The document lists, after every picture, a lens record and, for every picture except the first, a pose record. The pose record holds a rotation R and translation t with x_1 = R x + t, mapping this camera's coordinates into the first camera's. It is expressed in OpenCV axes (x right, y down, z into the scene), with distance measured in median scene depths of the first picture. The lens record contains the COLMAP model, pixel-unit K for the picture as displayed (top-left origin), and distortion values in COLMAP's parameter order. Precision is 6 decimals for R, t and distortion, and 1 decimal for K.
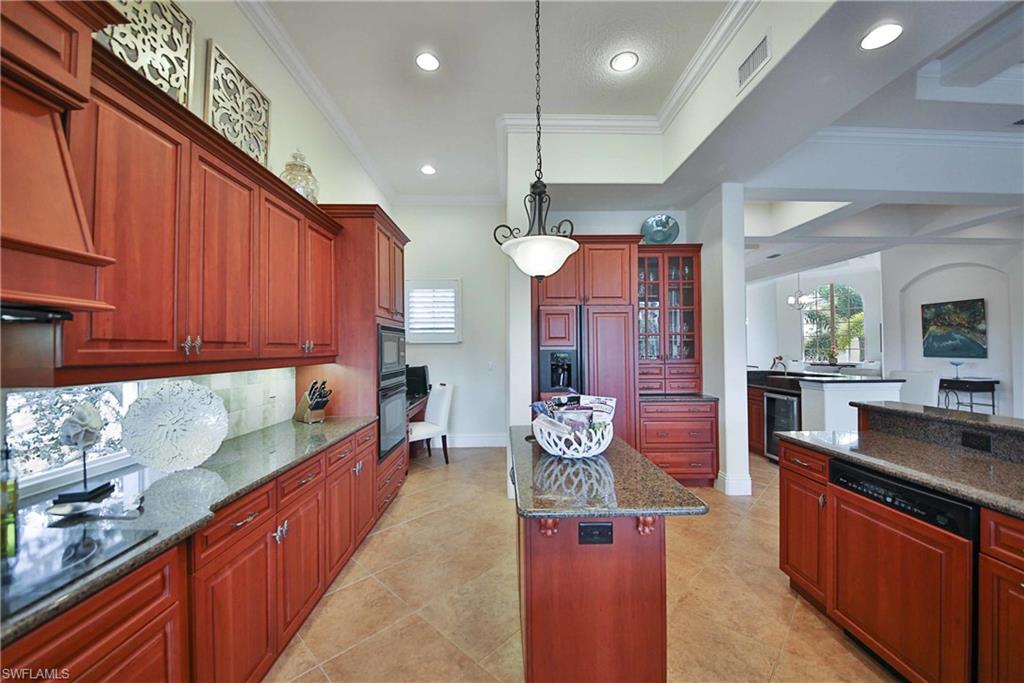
lens RADIAL K [[380.9, 0, 514.1], [0, 380.9, 341.2], [0, 0, 1]] dist [-0.014780, -0.003240]
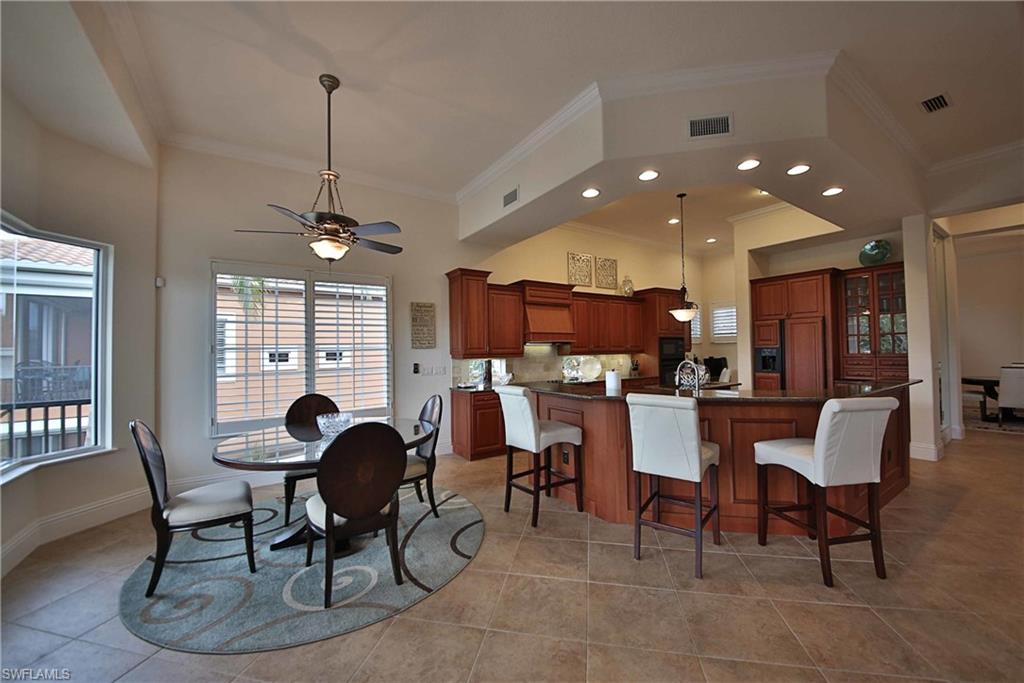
lens RADIAL K [[380.9, 0, 514.3], [0, 380.9, 342.3], [0, 0, 1]] dist [-0.014780, -0.003240]
pose [[0.523216, -0.021136, -0.851938, 1.222567], [0.027003, 0.999602, -0.008216, -0.019966], [0.851772, -0.018707, 0.523579, -1.033526]]
